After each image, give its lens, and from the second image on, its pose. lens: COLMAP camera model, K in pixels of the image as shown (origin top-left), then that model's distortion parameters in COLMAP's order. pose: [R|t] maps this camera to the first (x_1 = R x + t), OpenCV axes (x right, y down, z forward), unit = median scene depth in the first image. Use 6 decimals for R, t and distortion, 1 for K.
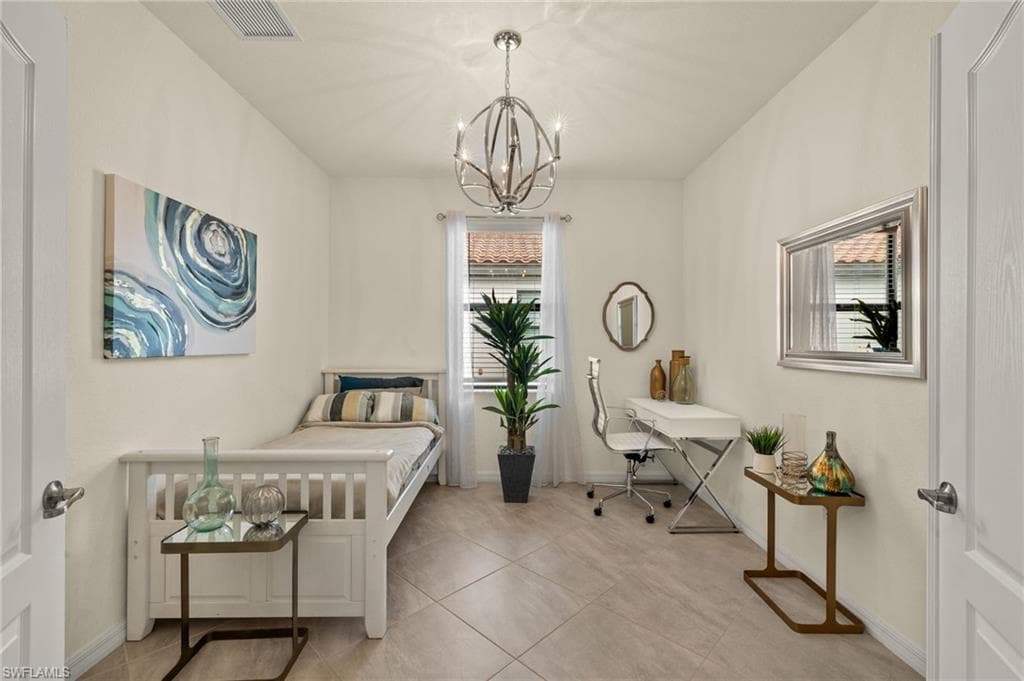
lens RADIAL K [[518.1, 0, 512.7], [0, 518.1, 340.8], [0, 0, 1]] dist [0.000119, 0.000015]
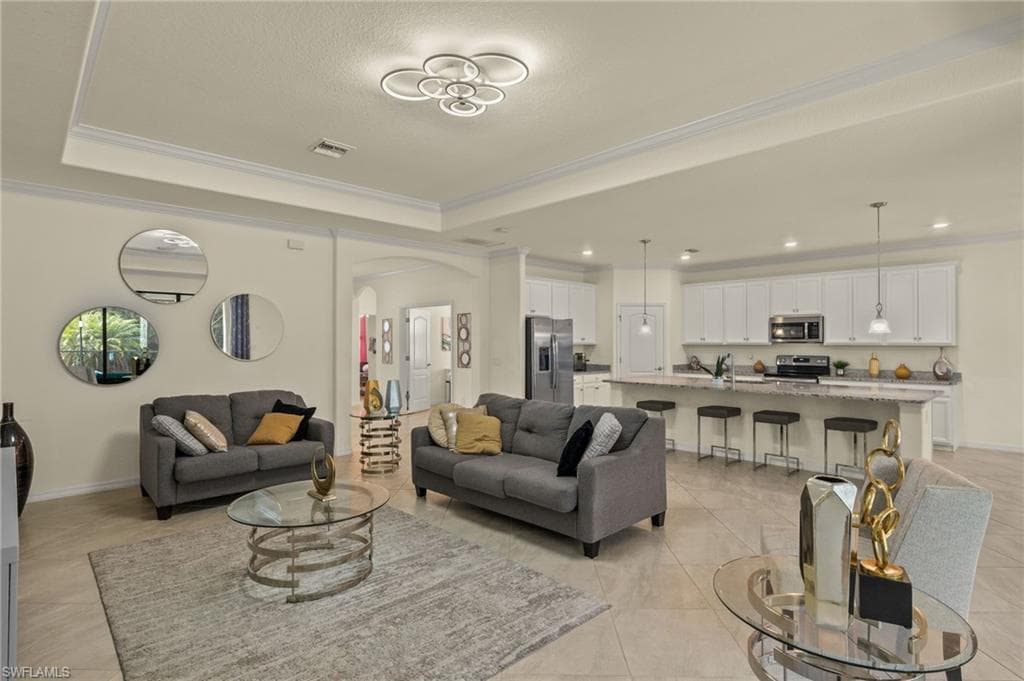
lens RADIAL K [[518.1, 0, 512.1], [0, 518.1, 342.7], [0, 0, 1]] dist [0.000119, 0.000015]
pose [[0.682921, -0.003384, -0.730484, 3.678366], [0.003960, 0.999992, -0.000931, -0.037526], [0.730481, -0.002257, 0.682929, -2.190715]]
